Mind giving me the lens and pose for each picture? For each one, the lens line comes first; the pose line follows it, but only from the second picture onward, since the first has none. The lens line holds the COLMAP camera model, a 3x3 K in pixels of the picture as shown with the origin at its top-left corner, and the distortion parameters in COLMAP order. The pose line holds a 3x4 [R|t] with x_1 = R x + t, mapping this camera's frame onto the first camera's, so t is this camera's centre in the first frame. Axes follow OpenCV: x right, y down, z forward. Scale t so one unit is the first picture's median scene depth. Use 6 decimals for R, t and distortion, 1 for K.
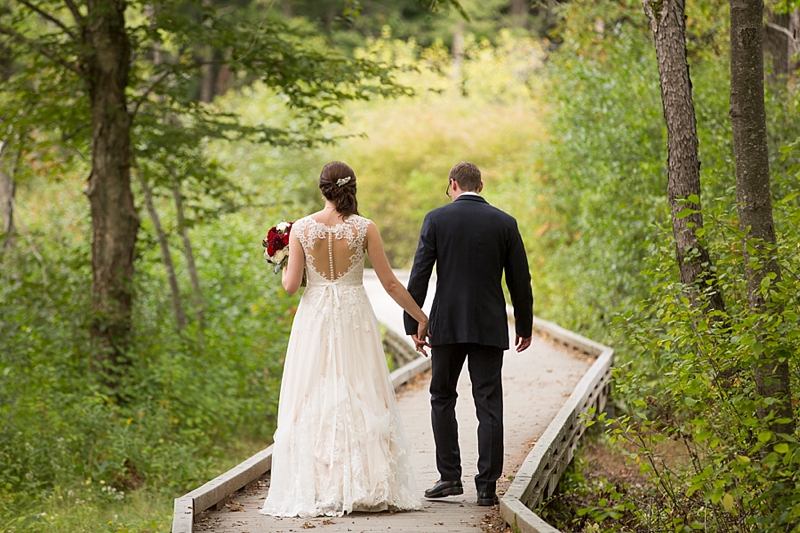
lens RADIAL K [[4608.6, 0, 400.0], [0, 4608.6, 266.5], [0, 0, 1]] dist [-0.136260, -1.148674]
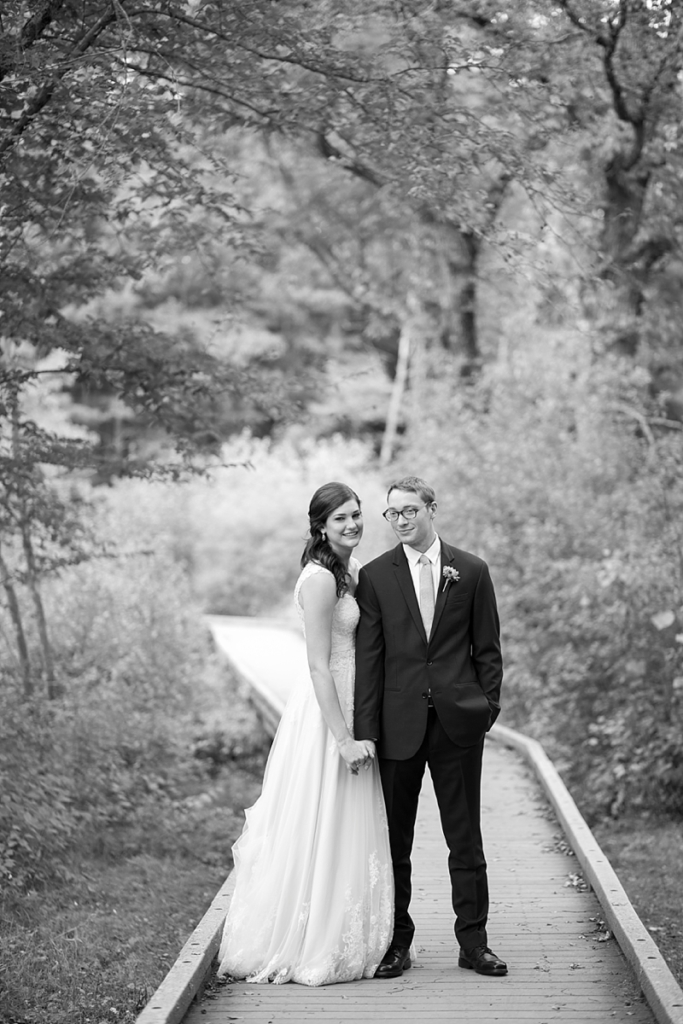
lens RADIAL K [[2506.9, 0, 341.5], [0, 2506.9, 512.0], [0, 0, 1]] dist [0.014916, -0.014724]
pose [[0.998822, 0.024541, 0.041869, -0.008819], [-0.022955, 0.999017, -0.037934, -0.004943], [-0.042759, 0.036928, 0.998403, 0.544044]]
